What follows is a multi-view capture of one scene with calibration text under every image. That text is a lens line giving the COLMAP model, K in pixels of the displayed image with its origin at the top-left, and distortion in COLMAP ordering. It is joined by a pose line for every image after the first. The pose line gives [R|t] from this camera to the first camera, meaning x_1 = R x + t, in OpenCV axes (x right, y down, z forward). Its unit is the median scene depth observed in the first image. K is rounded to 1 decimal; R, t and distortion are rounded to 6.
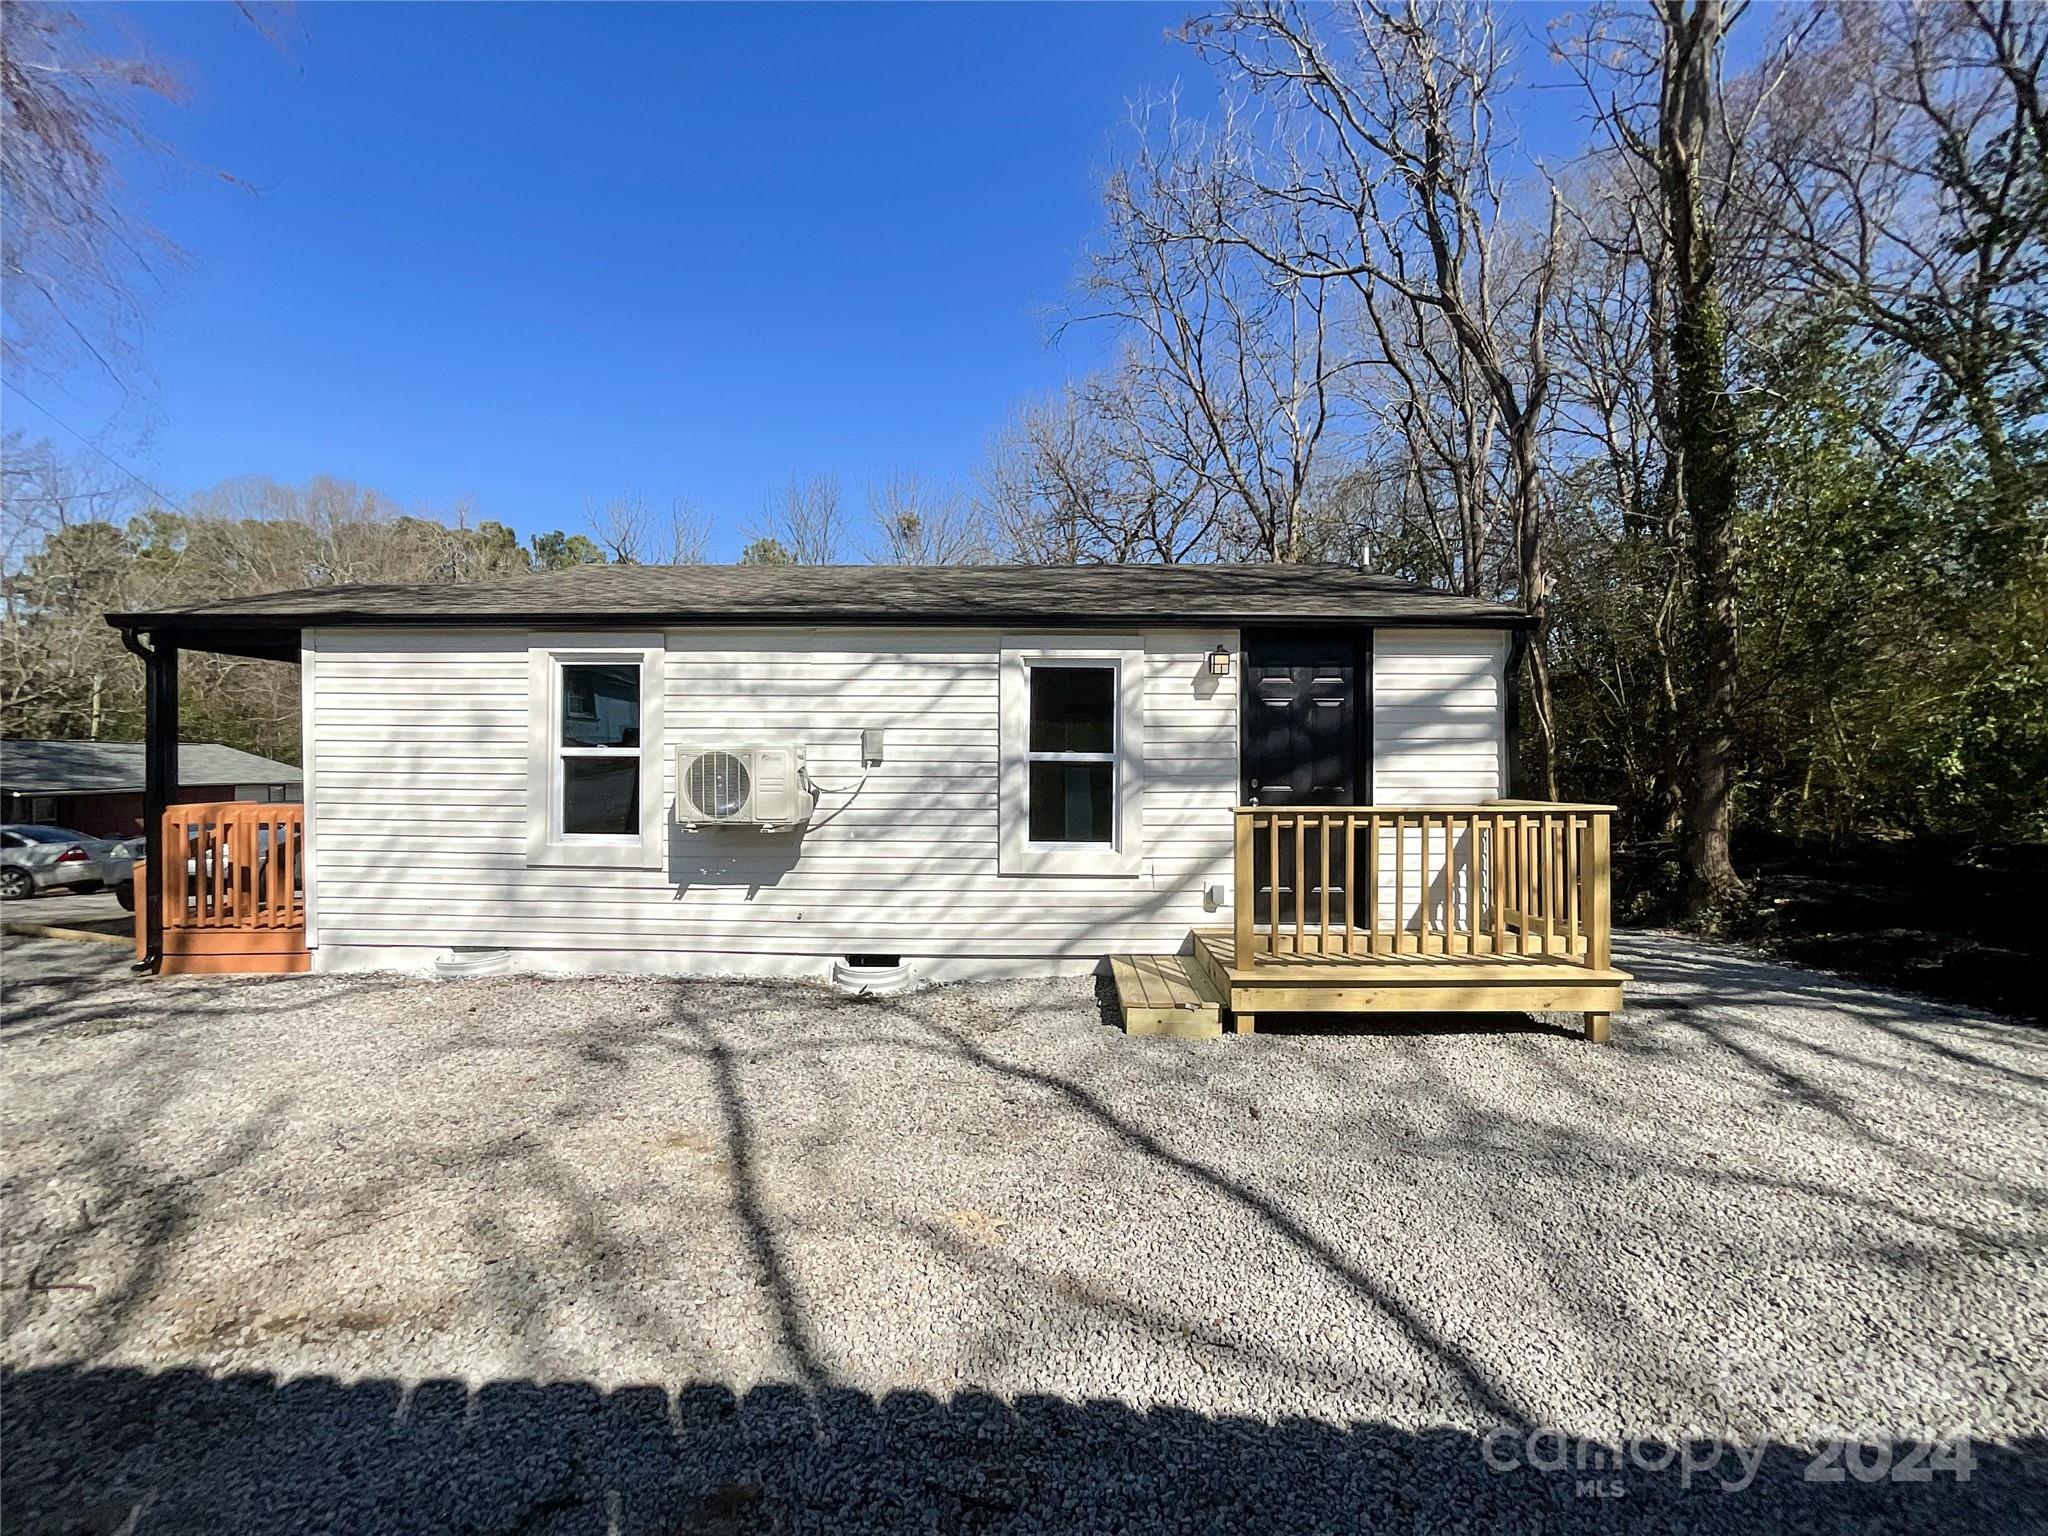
lens RADIAL K [[823.6, 0, 1028.4], [0, 823.6, 734.0], [0, 0, 1]] dist [-0.001272, -0.000018]
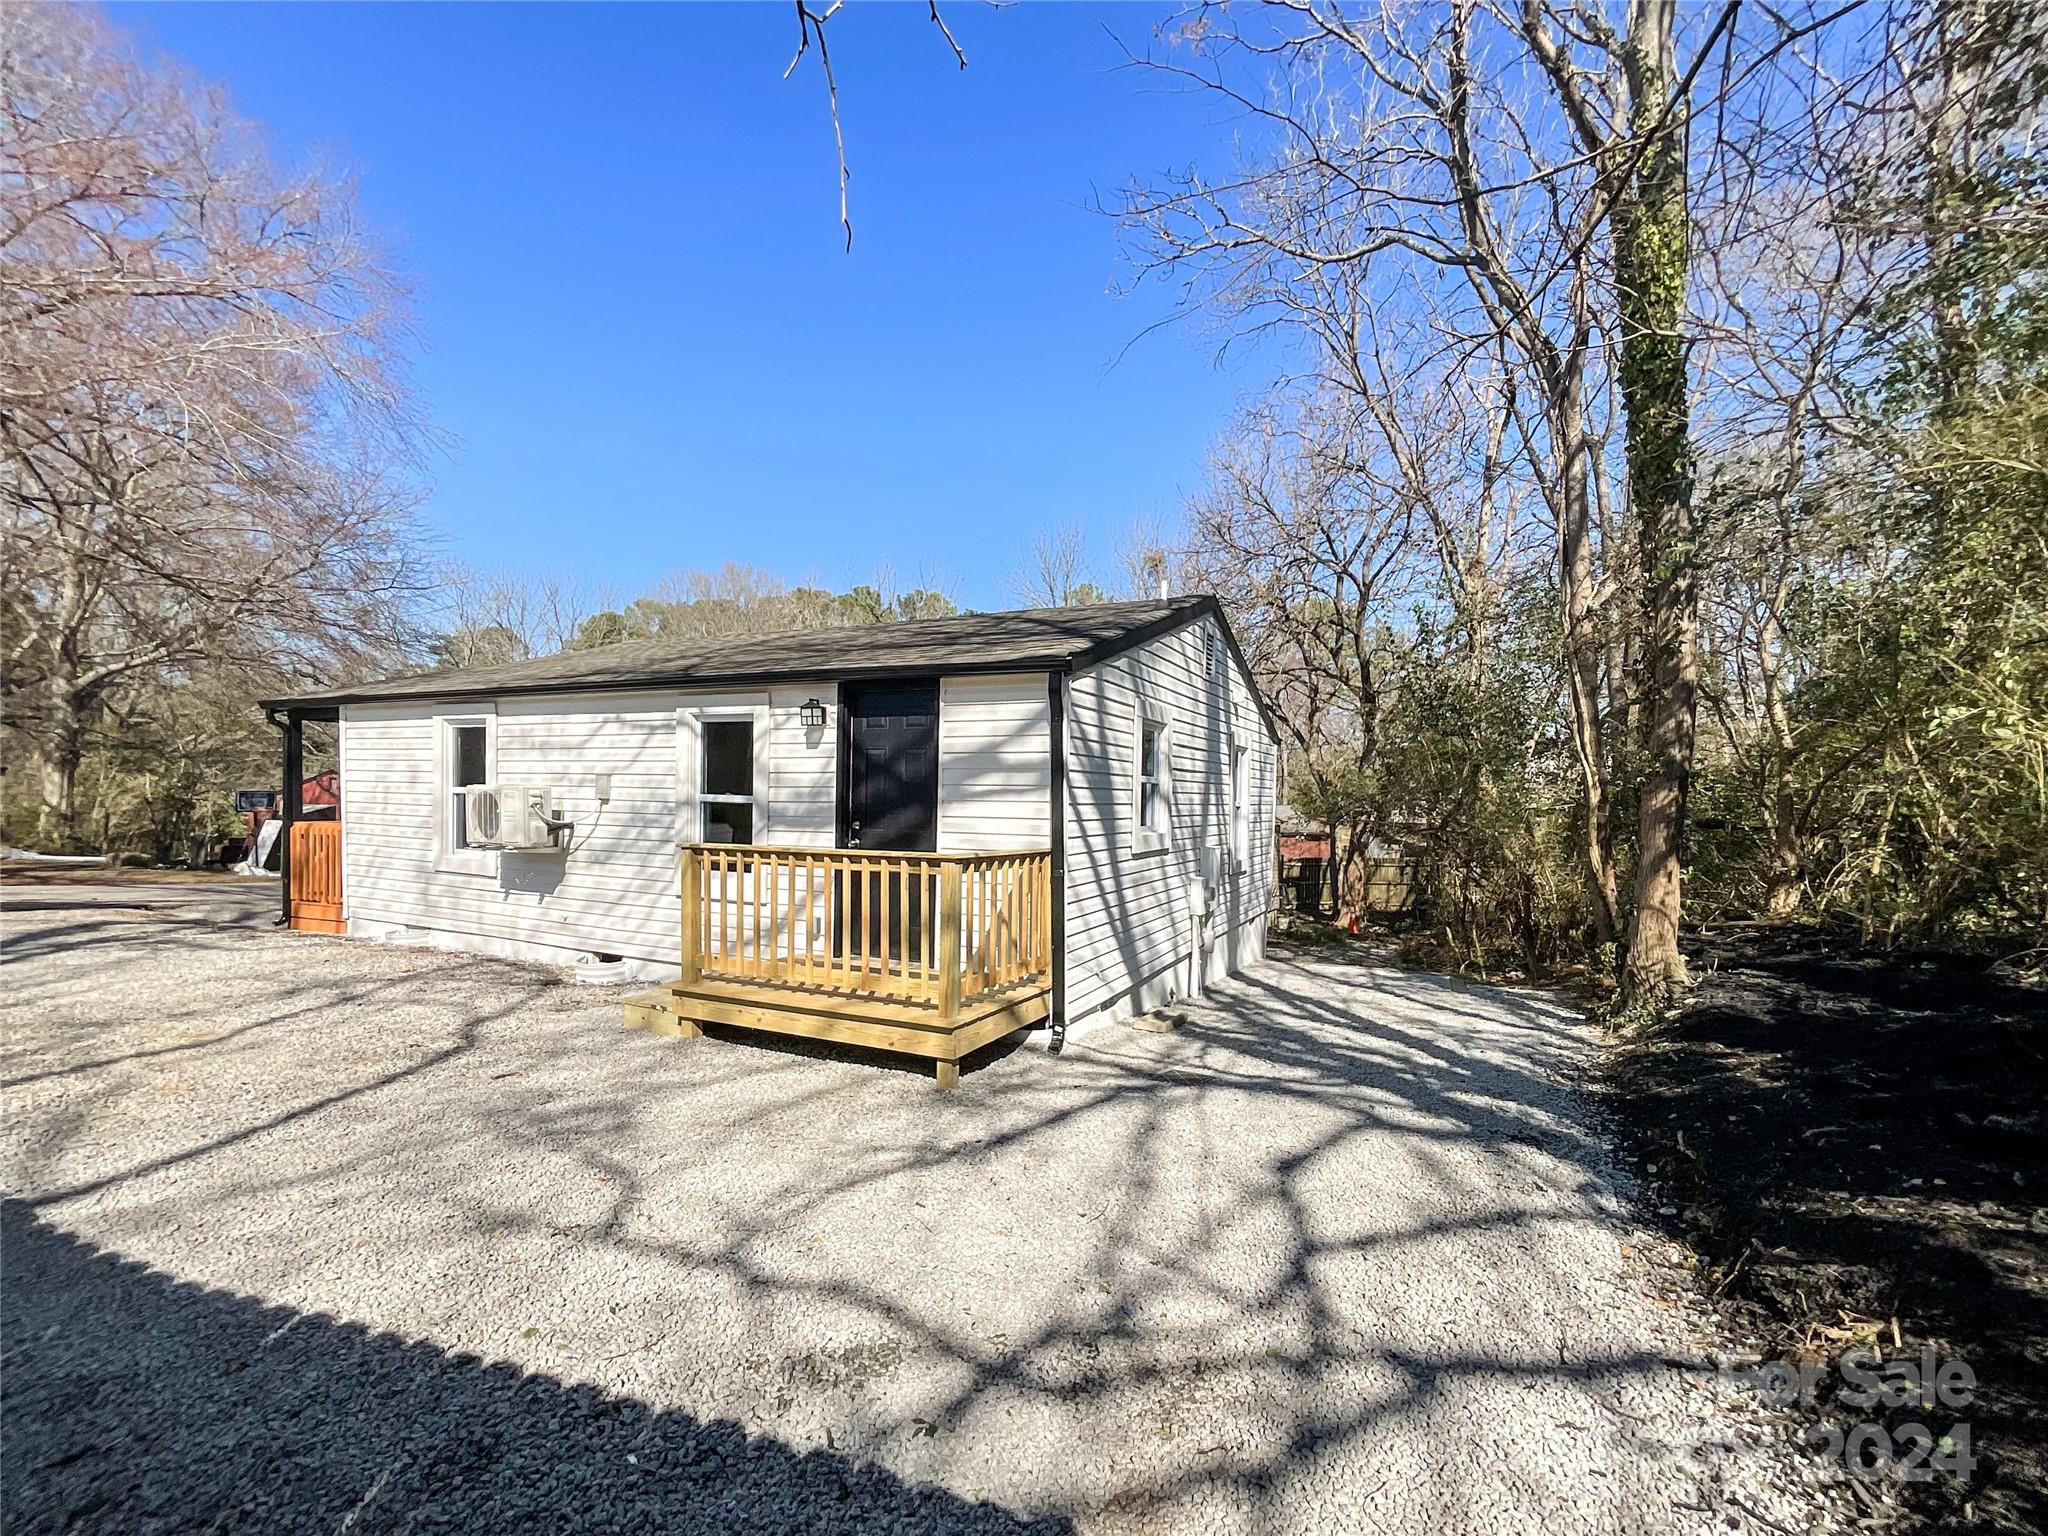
lens RADIAL K [[862.0, 0, 1030.3], [0, 862.0, 776.3], [0, 0, 1]] dist [-0.020465, 0.009735]
pose [[0.916158, 0.005092, -0.400786, 0.936003], [-0.004565, 0.999987, 0.002272, -0.009137], [0.400792, -0.000252, 0.916169, 0.067221]]
